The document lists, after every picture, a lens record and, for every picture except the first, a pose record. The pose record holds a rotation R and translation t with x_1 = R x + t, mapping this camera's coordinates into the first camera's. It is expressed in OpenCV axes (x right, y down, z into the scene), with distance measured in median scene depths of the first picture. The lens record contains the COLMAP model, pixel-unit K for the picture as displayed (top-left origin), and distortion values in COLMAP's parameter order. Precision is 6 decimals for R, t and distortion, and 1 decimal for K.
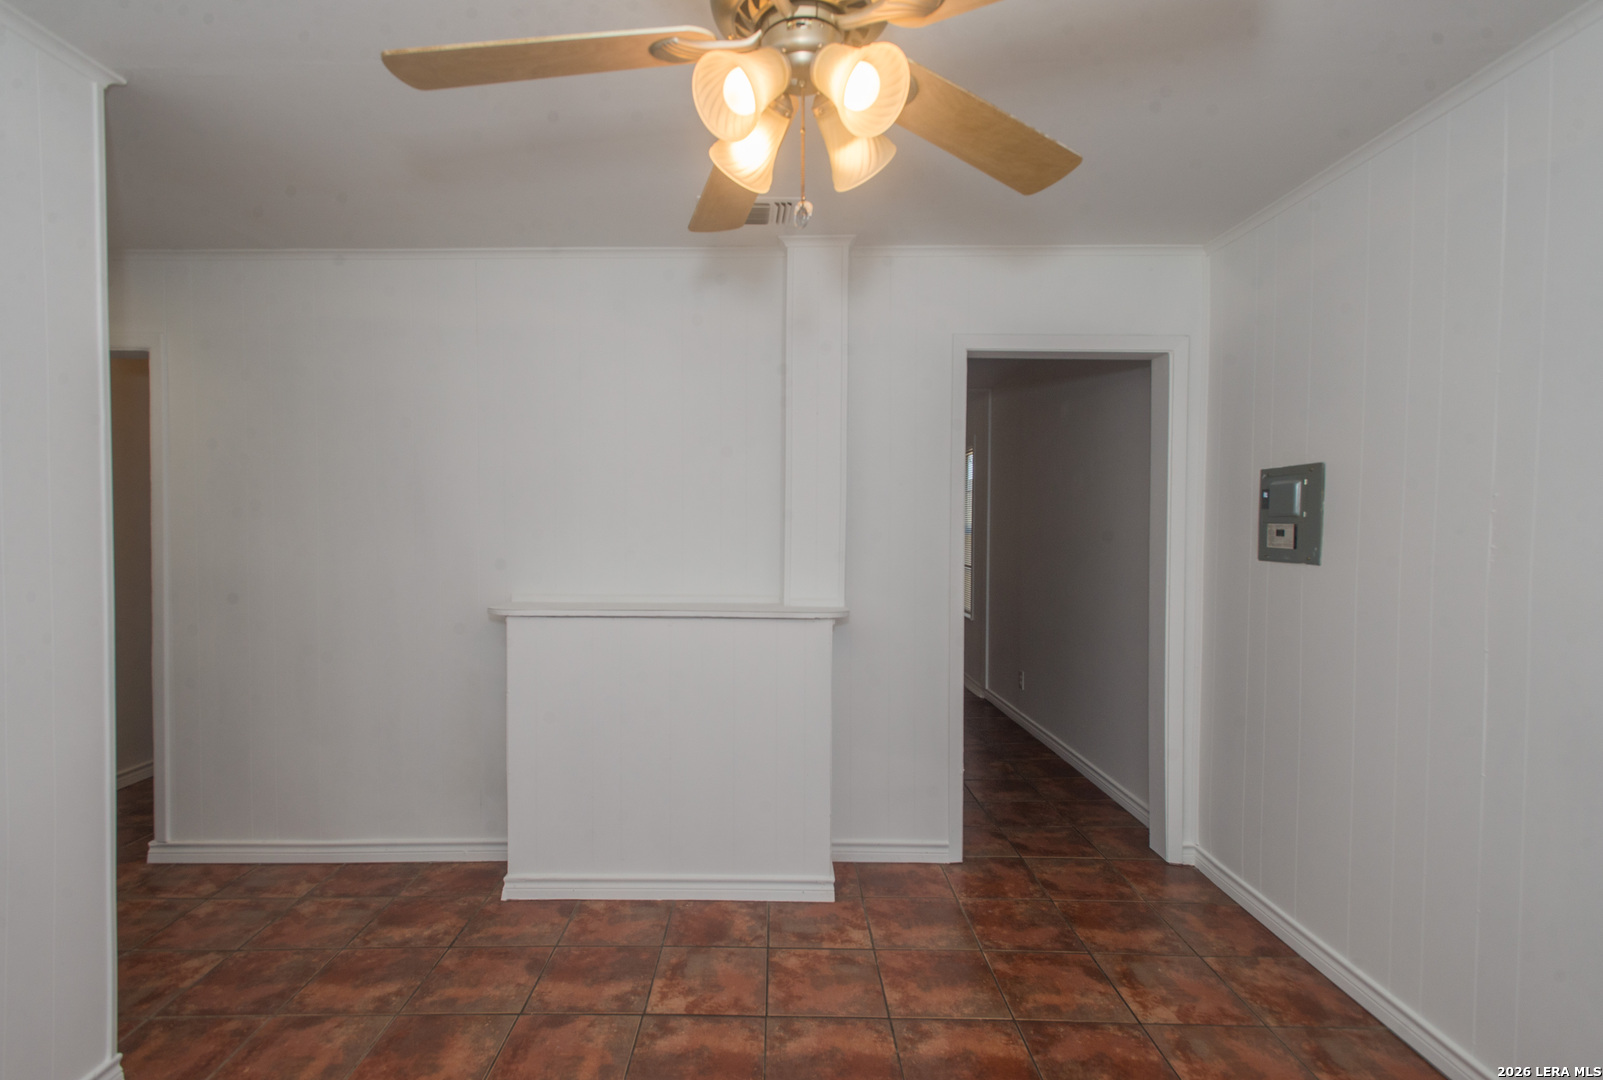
lens RADIAL K [[771.7, 0, 792.6], [0, 771.7, 545.9], [0, 0, 1]] dist [0.003269, 0.000339]
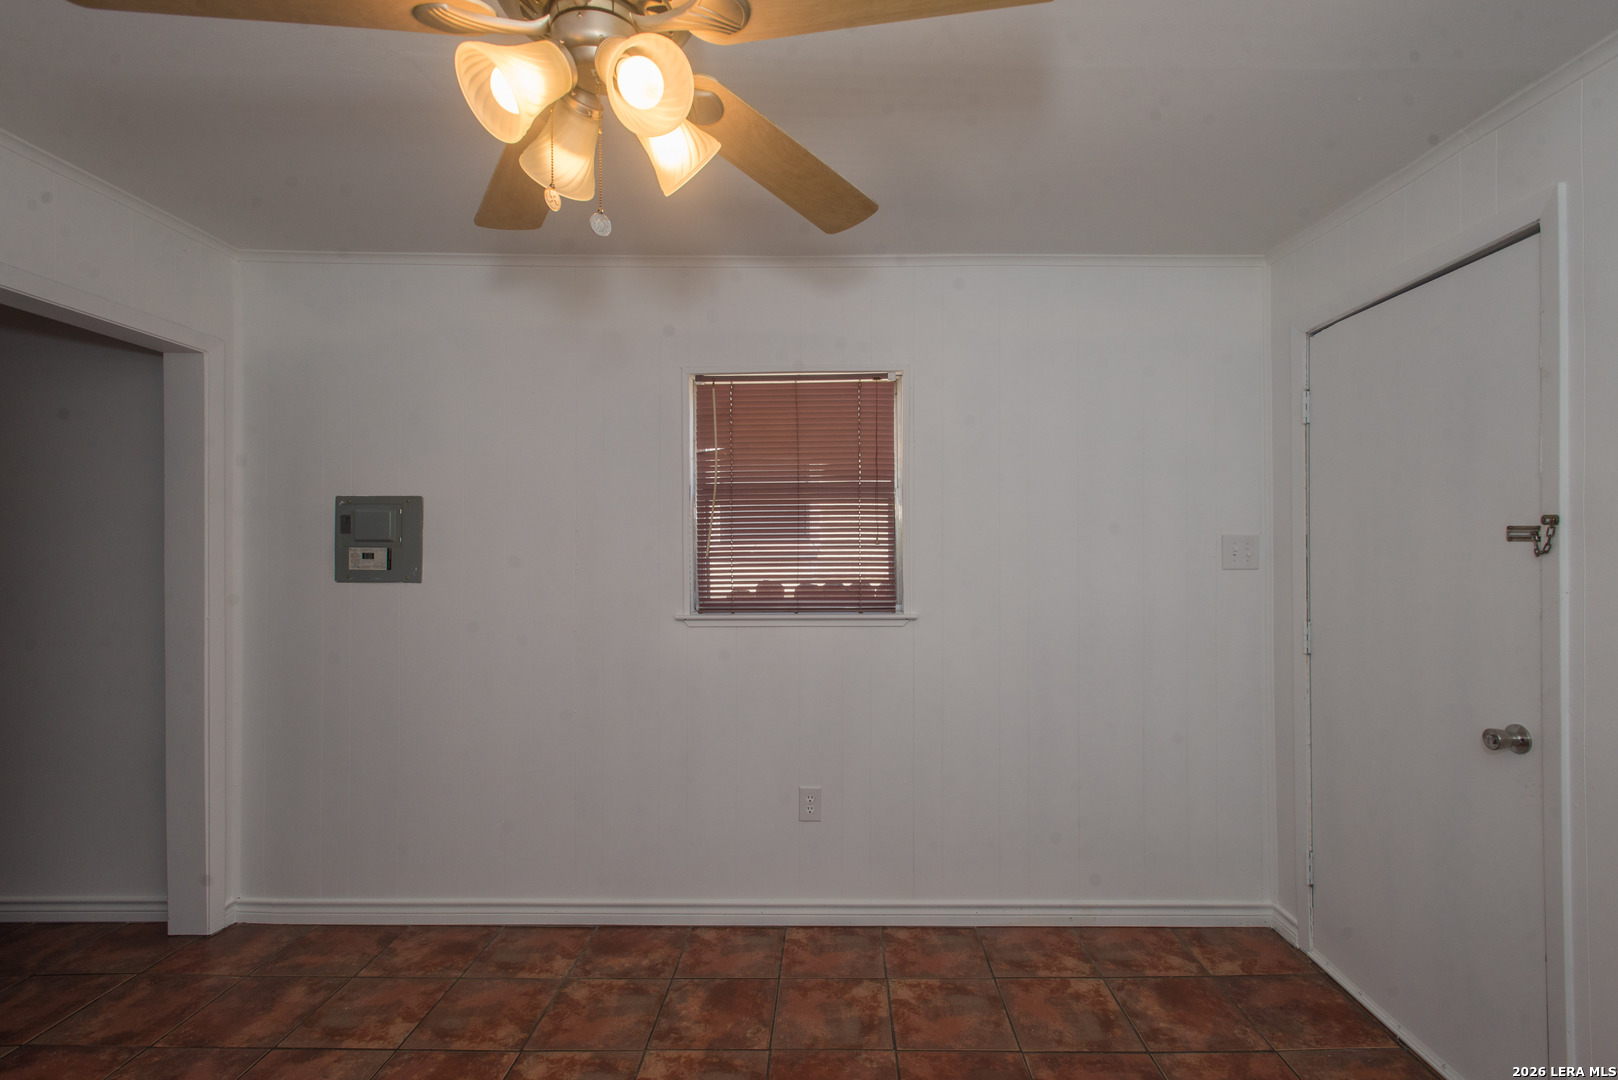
lens RADIAL K [[747.0, 0, 805.0], [0, 747.0, 545.2], [0, 0, 1]] dist [0.009639, -0.000437]
pose [[0.035146, -0.007265, 0.999356, -0.425914], [0.027400, 0.999605, 0.006303, -0.022744], [-0.999006, 0.027161, 0.035331, 0.357343]]
